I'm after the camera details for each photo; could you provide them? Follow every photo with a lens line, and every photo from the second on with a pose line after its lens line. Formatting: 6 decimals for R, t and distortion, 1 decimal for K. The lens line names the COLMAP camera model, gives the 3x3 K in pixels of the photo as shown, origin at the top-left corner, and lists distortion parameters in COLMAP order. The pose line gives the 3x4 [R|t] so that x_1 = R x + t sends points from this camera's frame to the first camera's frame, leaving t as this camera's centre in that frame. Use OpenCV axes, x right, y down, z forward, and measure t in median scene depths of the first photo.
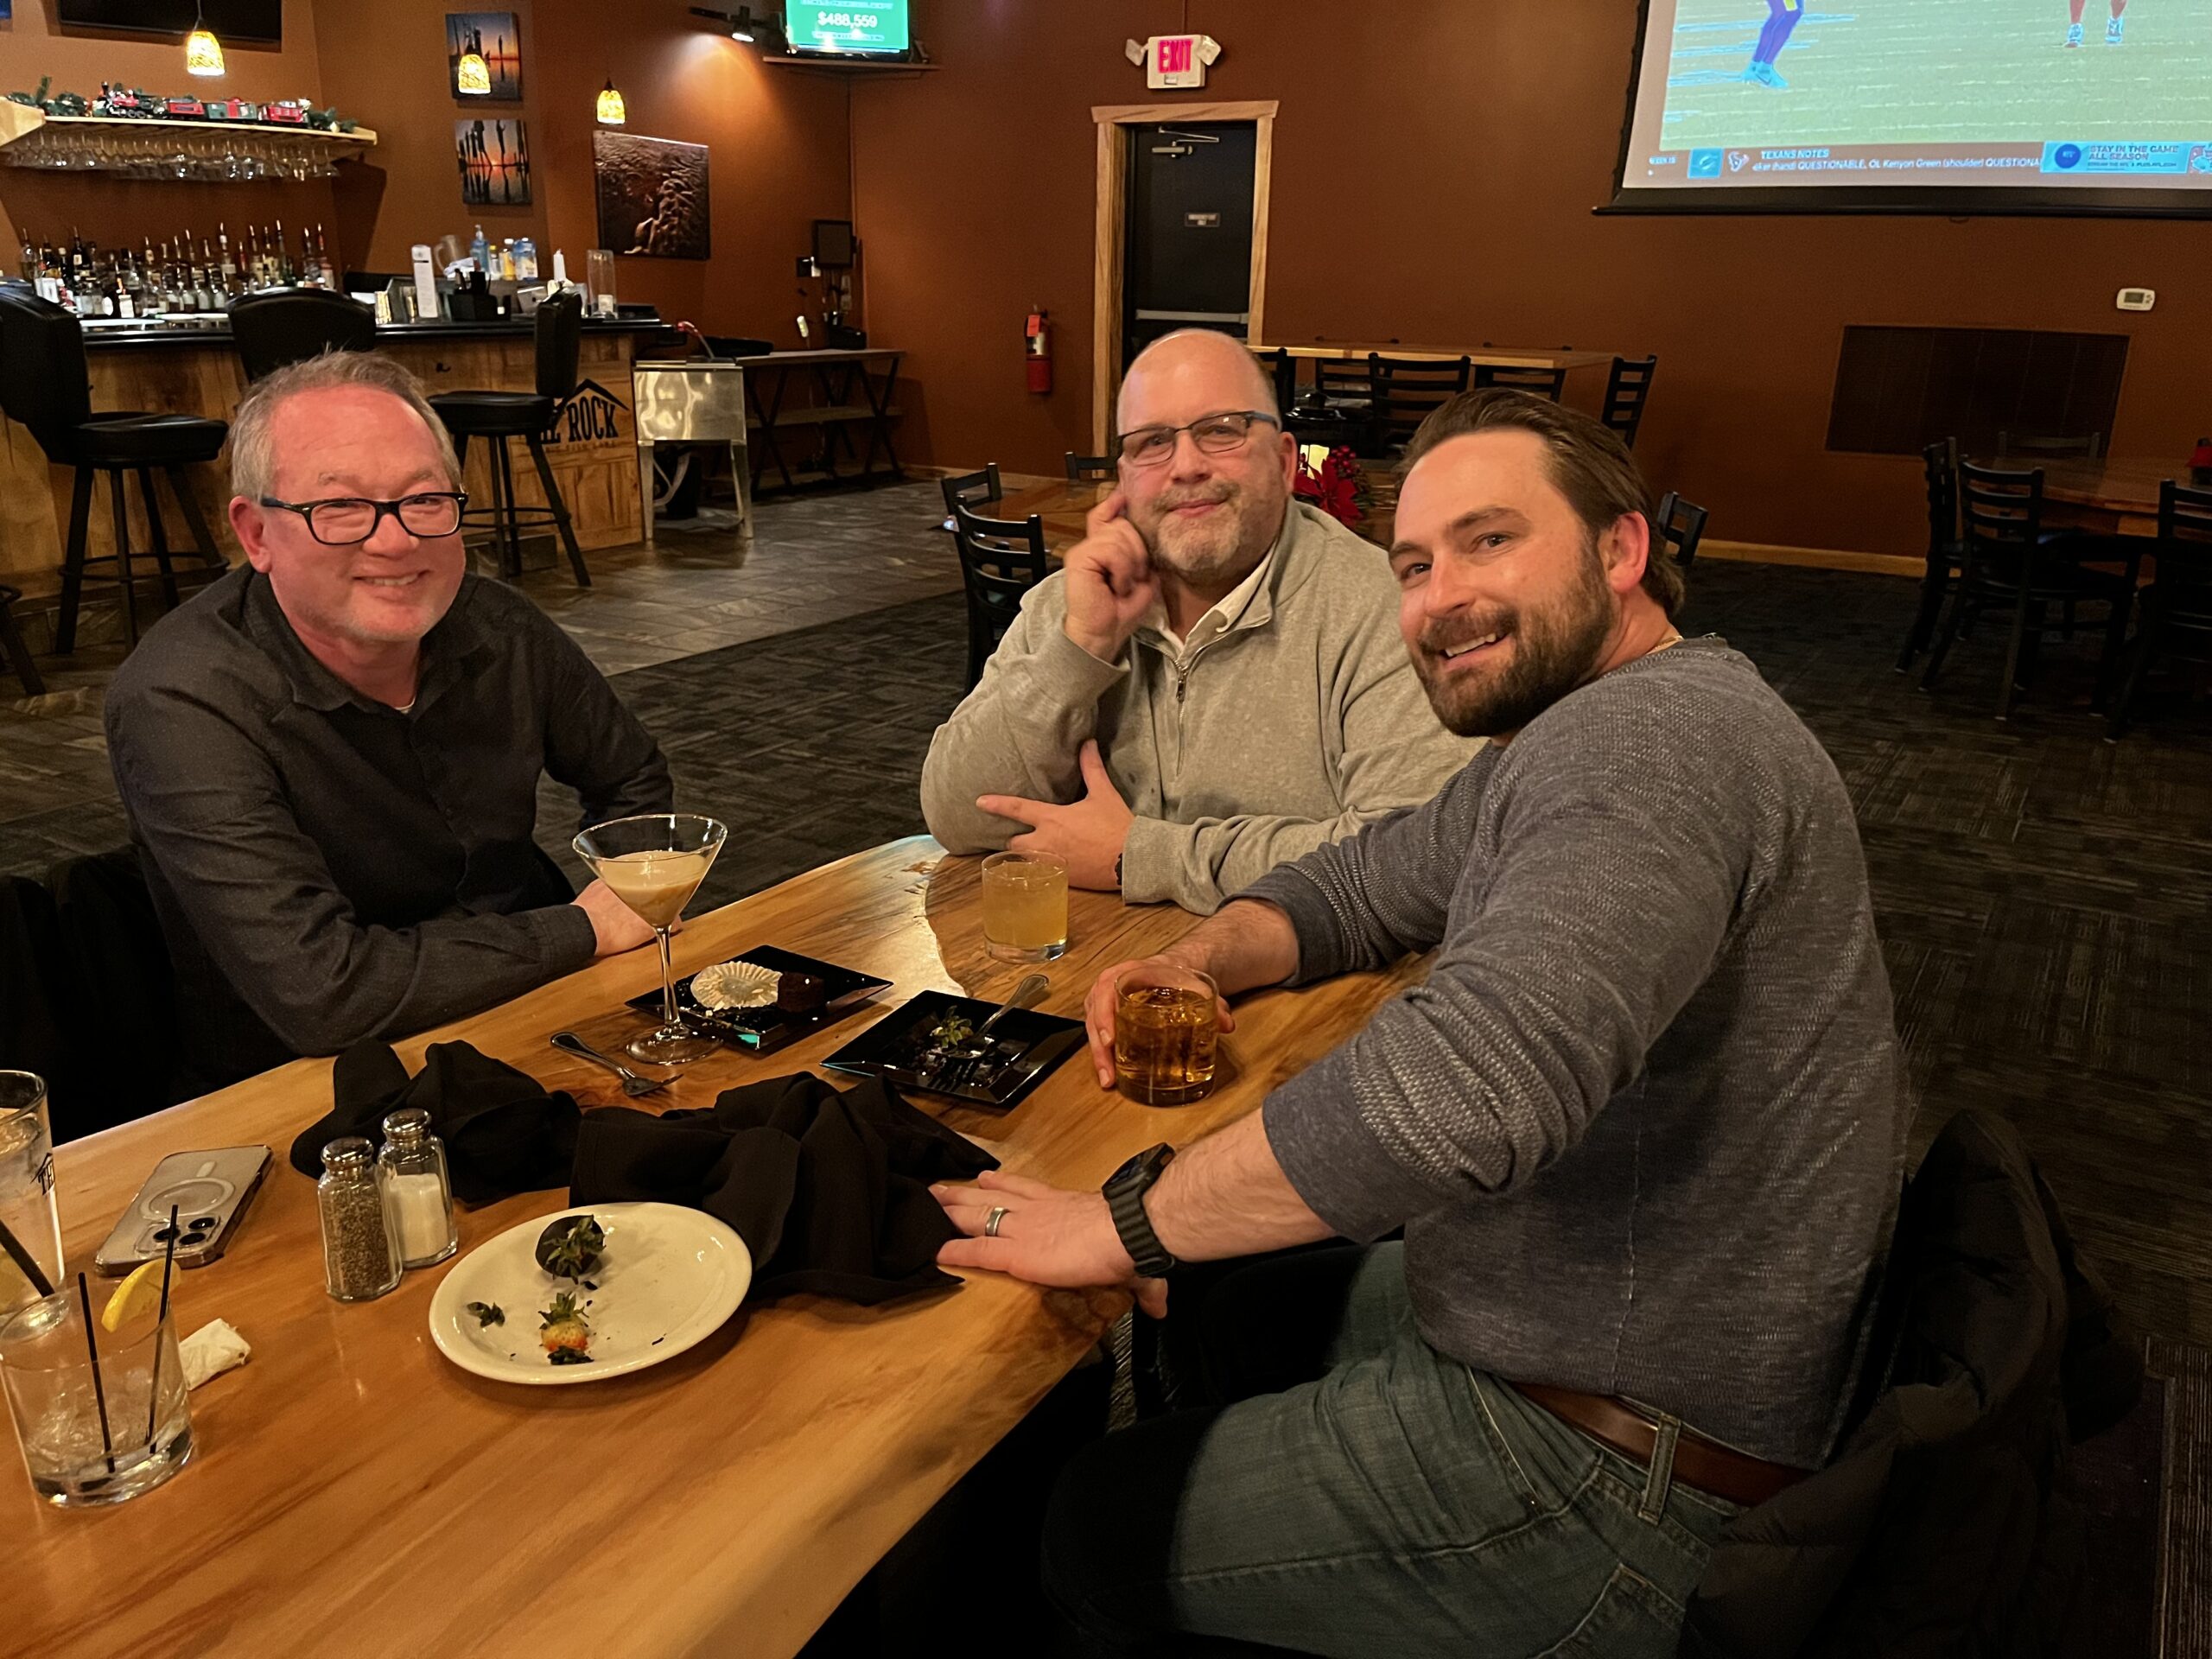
lens RADIAL K [[1702.4, 0, 1102.9], [0, 1702.4, 830.2], [0, 0, 1]] dist [-0.003879, -0.011927]
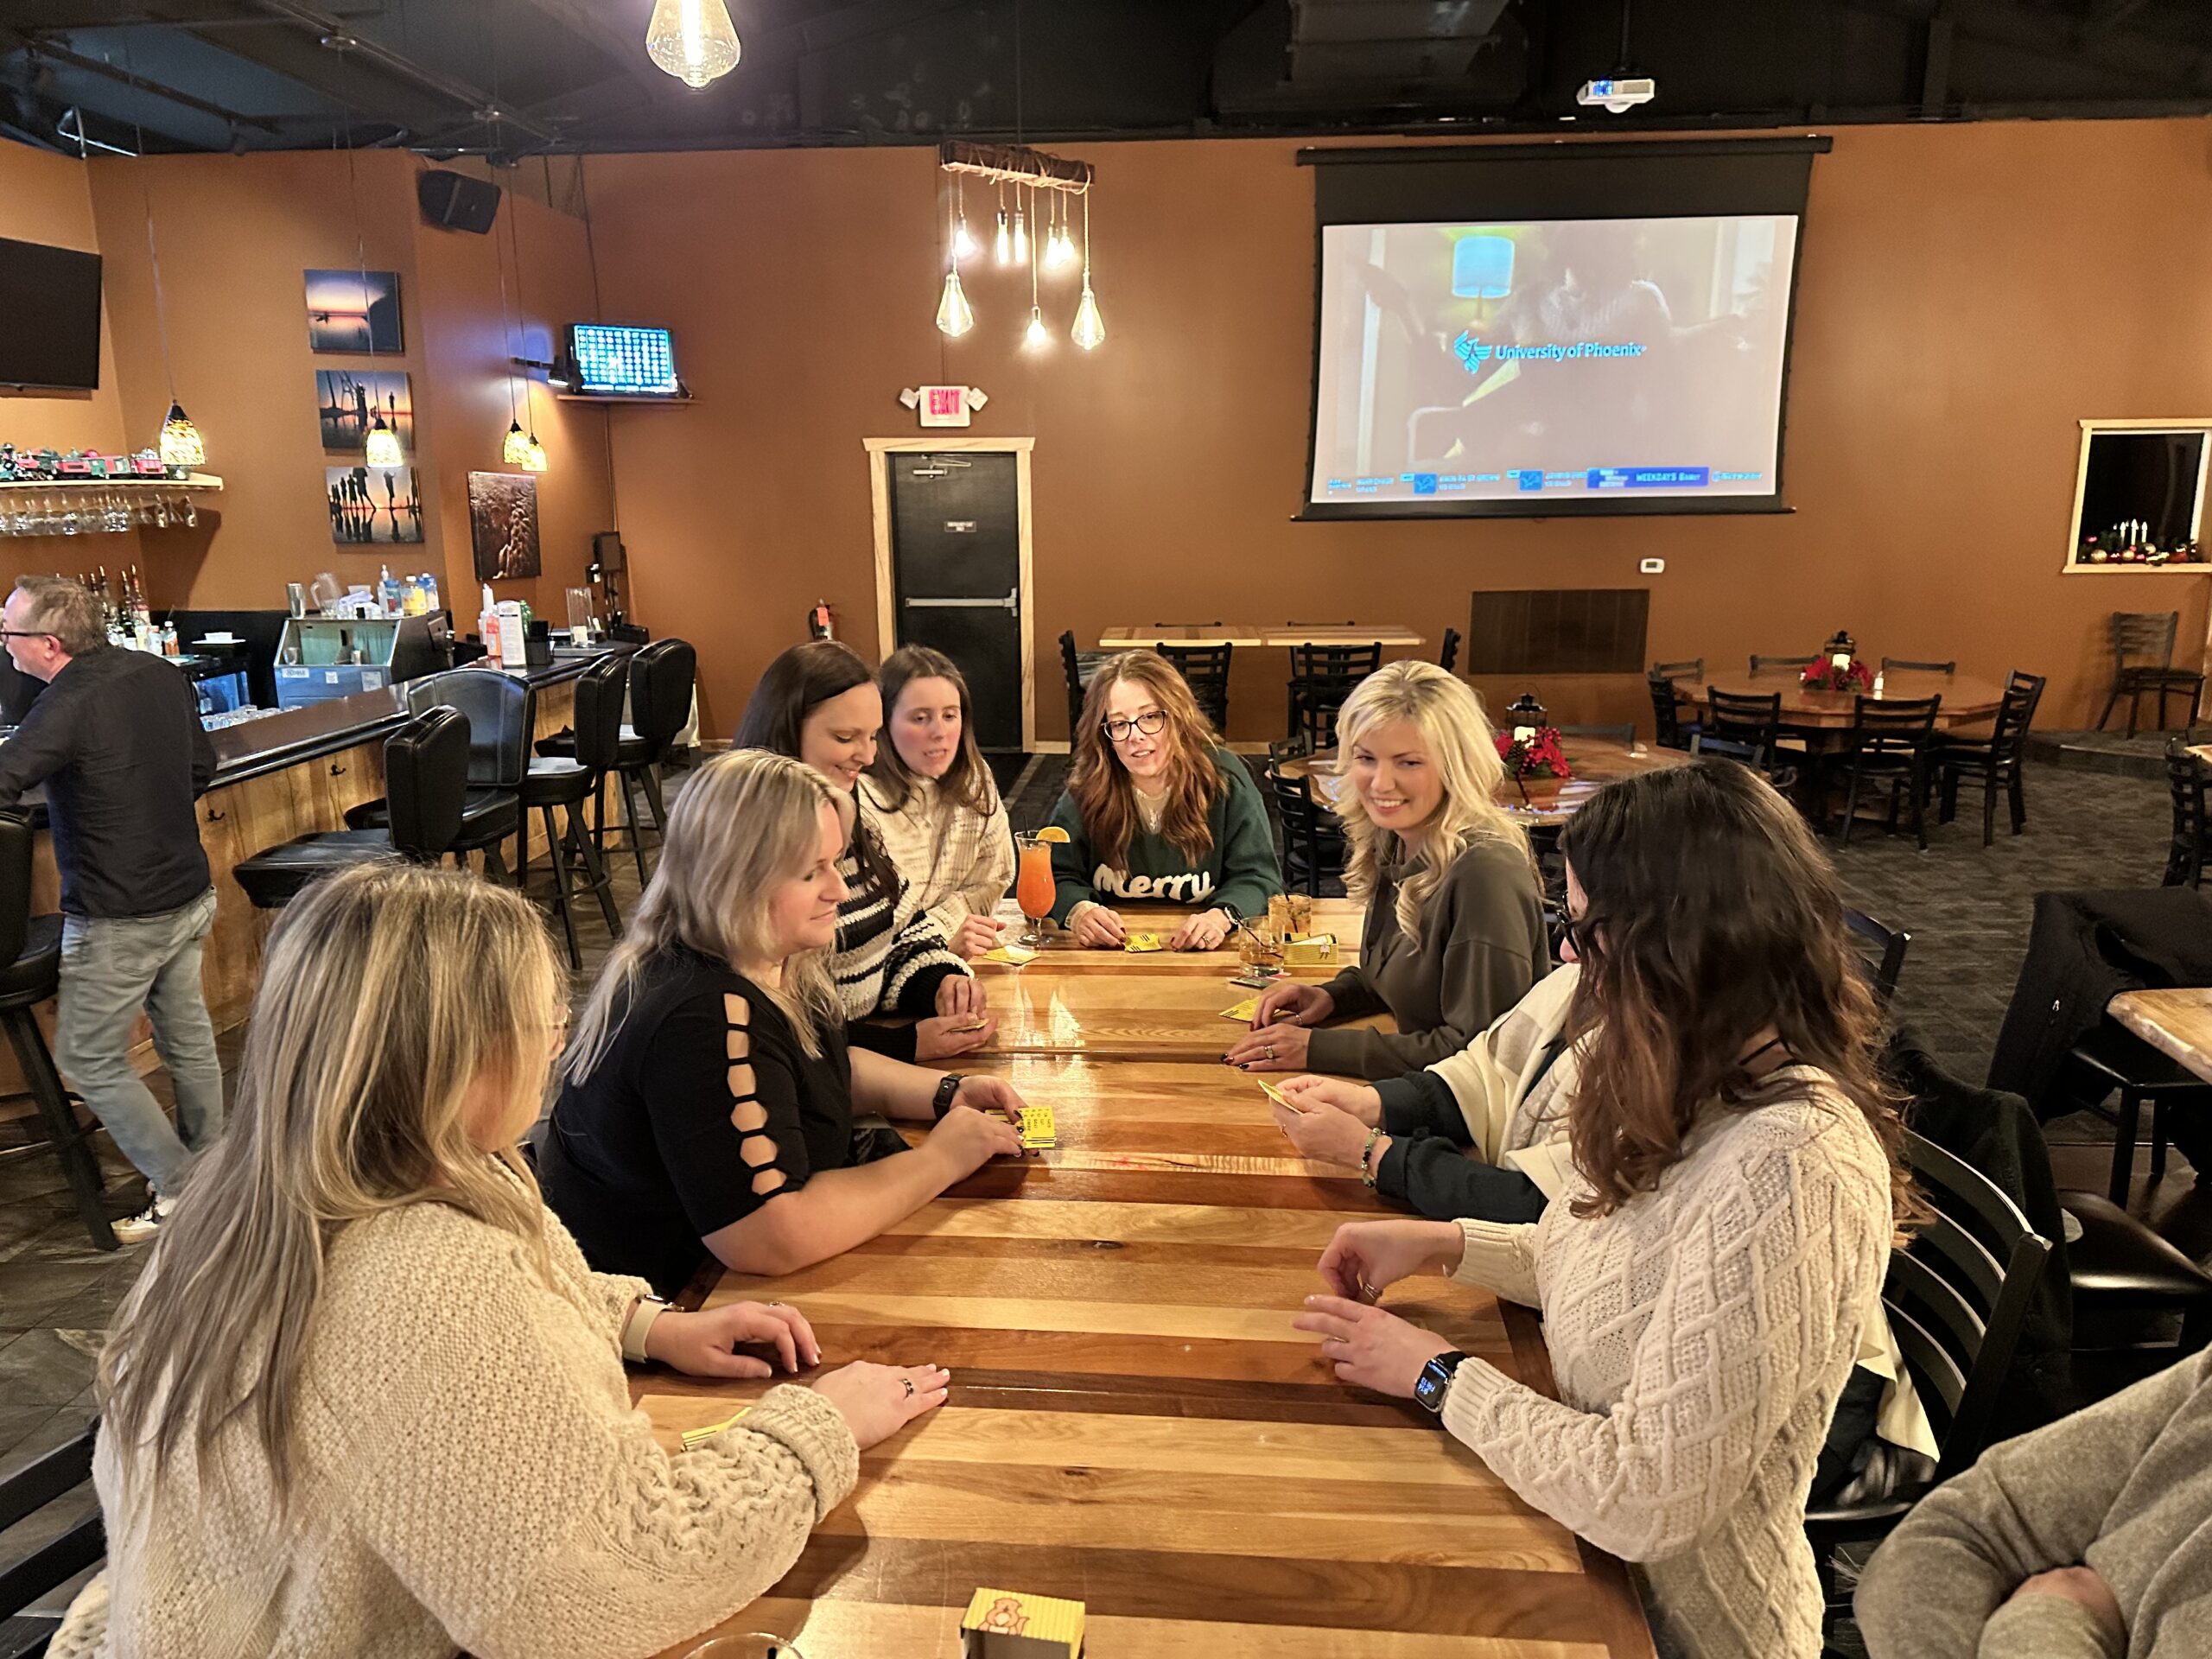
lens RADIAL K [[1540.1, 0, 1105.3], [0, 1540.1, 827.3], [0, 0, 1]] dist [-0.000816, -0.005627]
pose [[0.889099, -0.126118, 0.439997, -0.391056], [0.170706, 0.983300, -0.063098, -0.057453], [-0.424692, 0.131210, 0.895779, -0.021237]]
